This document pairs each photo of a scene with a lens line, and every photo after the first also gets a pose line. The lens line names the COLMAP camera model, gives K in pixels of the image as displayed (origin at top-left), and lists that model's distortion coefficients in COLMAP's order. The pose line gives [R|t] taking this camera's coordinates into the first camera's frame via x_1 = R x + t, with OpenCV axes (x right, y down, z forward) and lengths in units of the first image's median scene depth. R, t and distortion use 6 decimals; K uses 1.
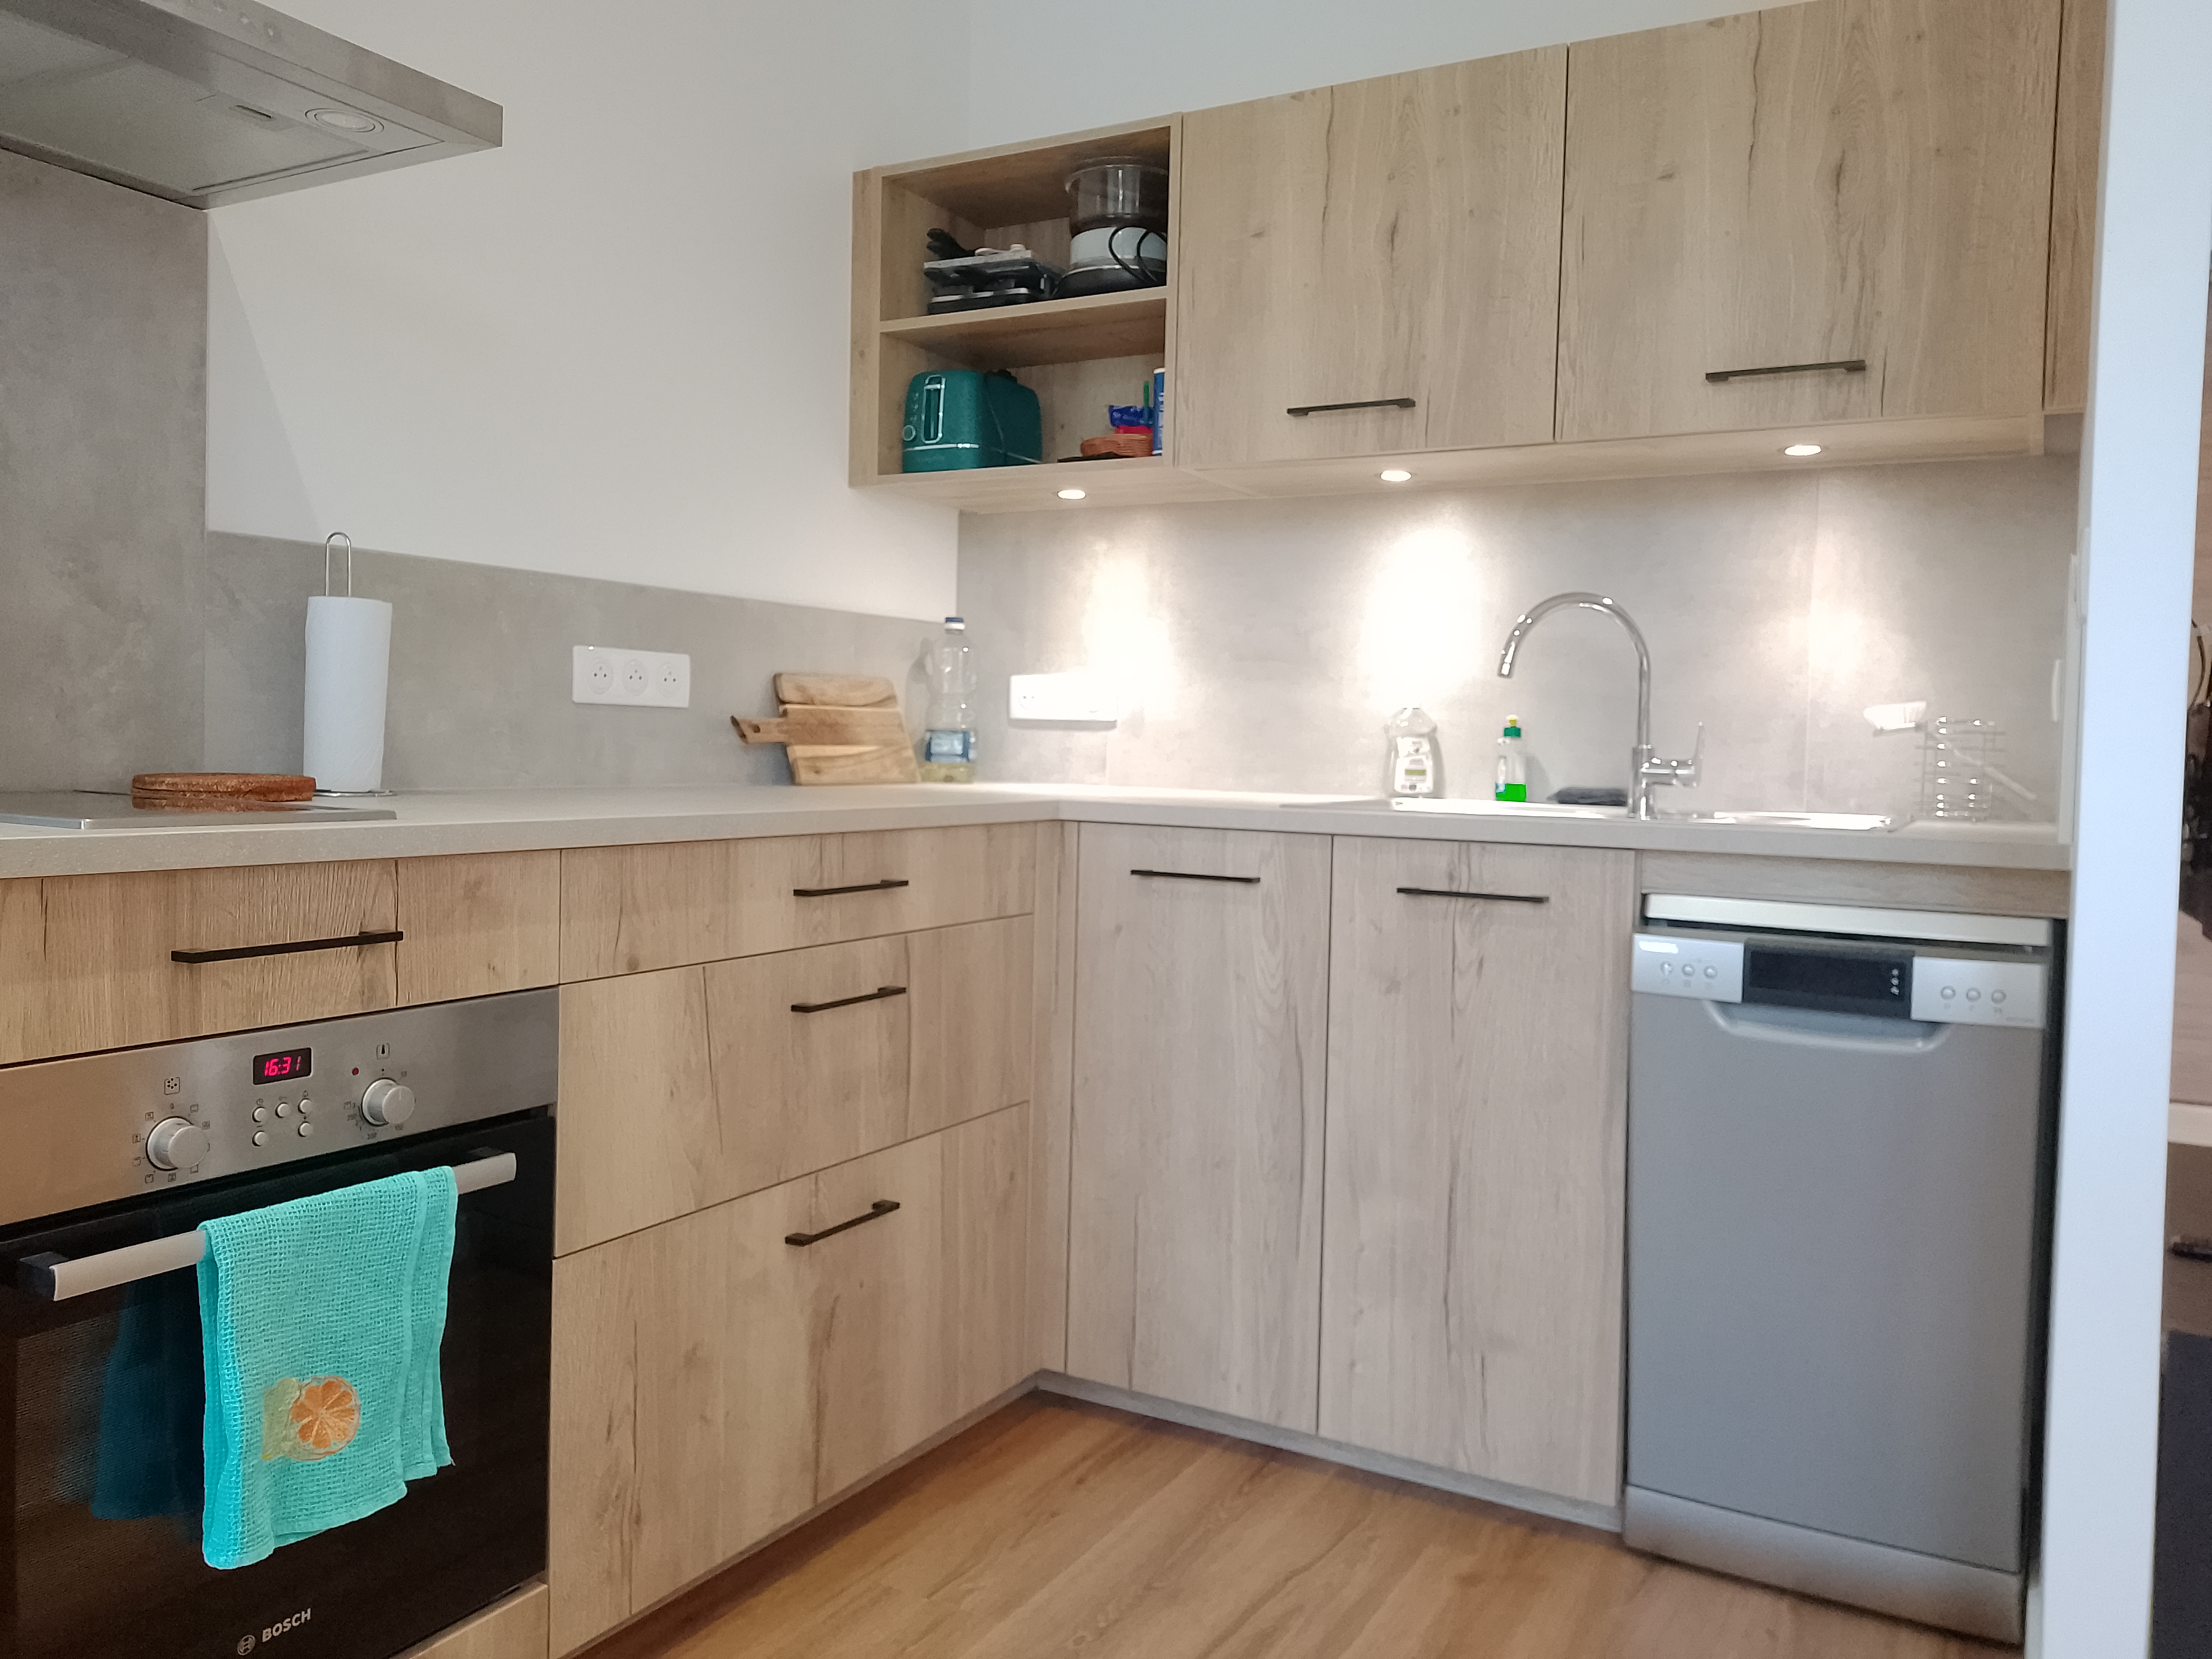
lens RADIAL K [[1663.0, 0, 1076.9], [0, 1663.0, 804.1], [0, 0, 1]] dist [0.059430, -0.070809]
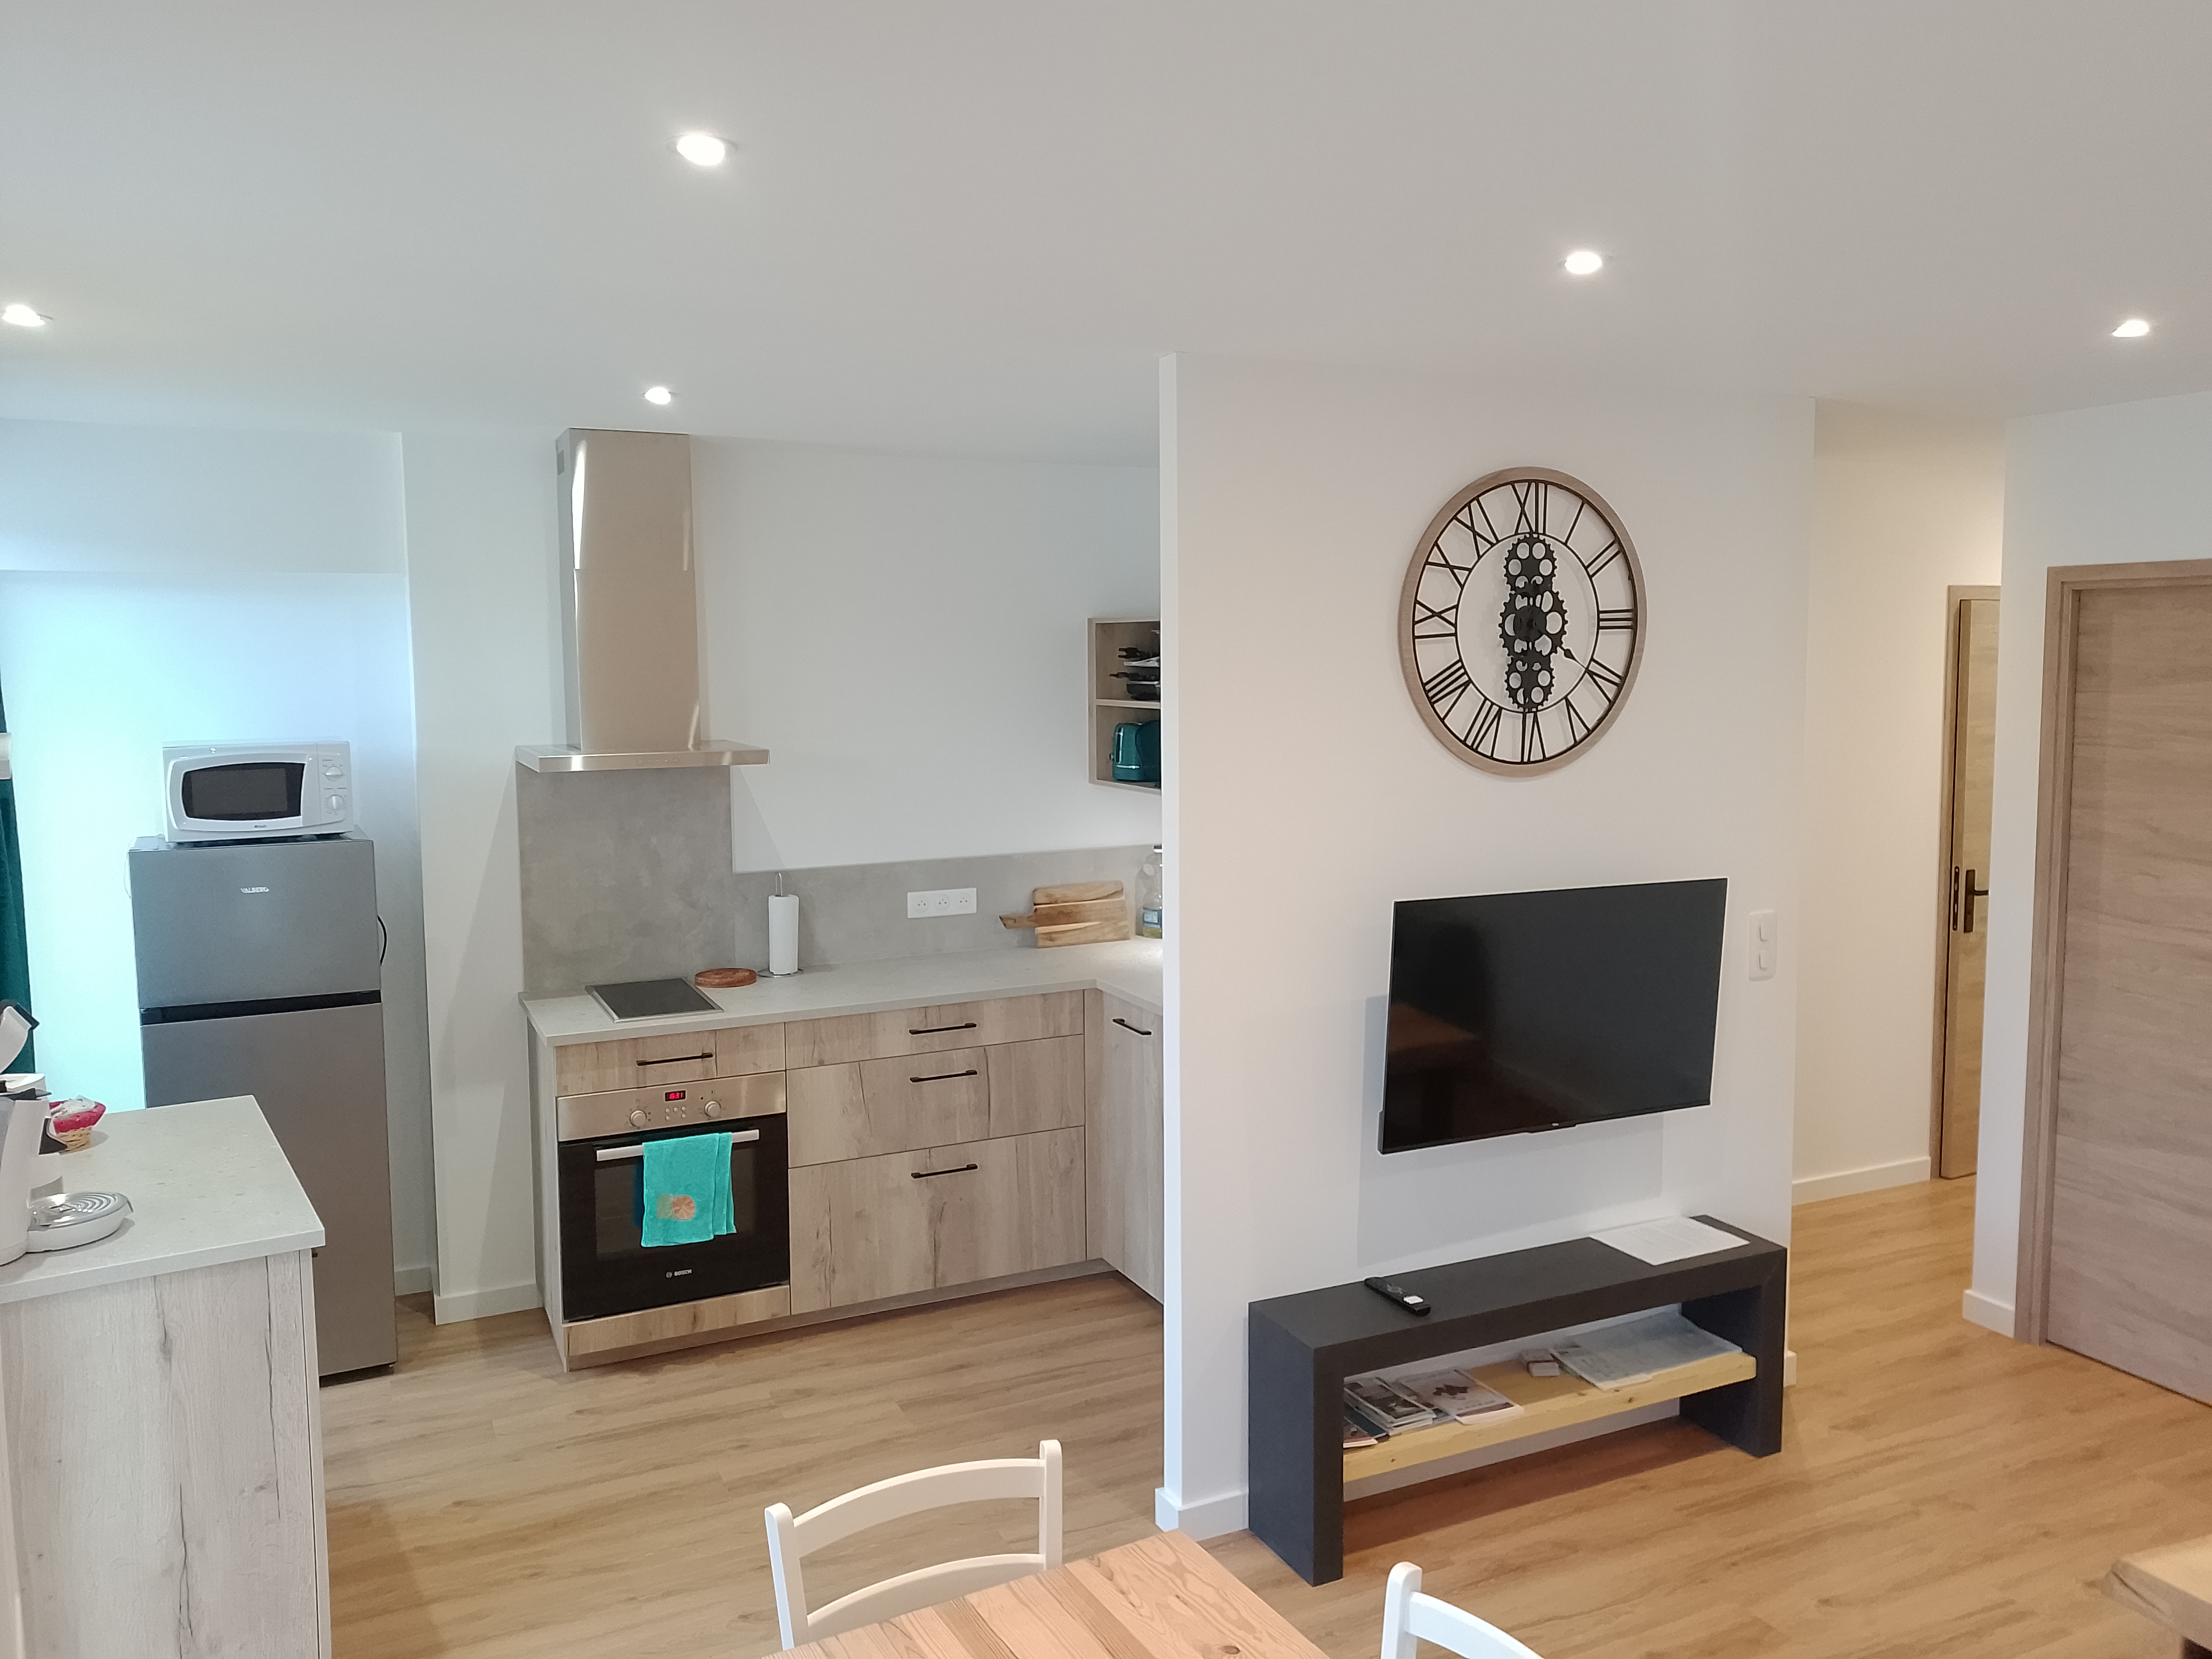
lens RADIAL K [[1663.0, 0, 1099.5], [0, 1663.0, 799.4], [0, 0, 1]] dist [0.059430, -0.070809]
pose [[0.822114, 0.023765, -0.568827, 1.398516], [0.005858, 0.998722, 0.050192, -0.396056], [0.569293, -0.044596, 0.820925, -0.788460]]
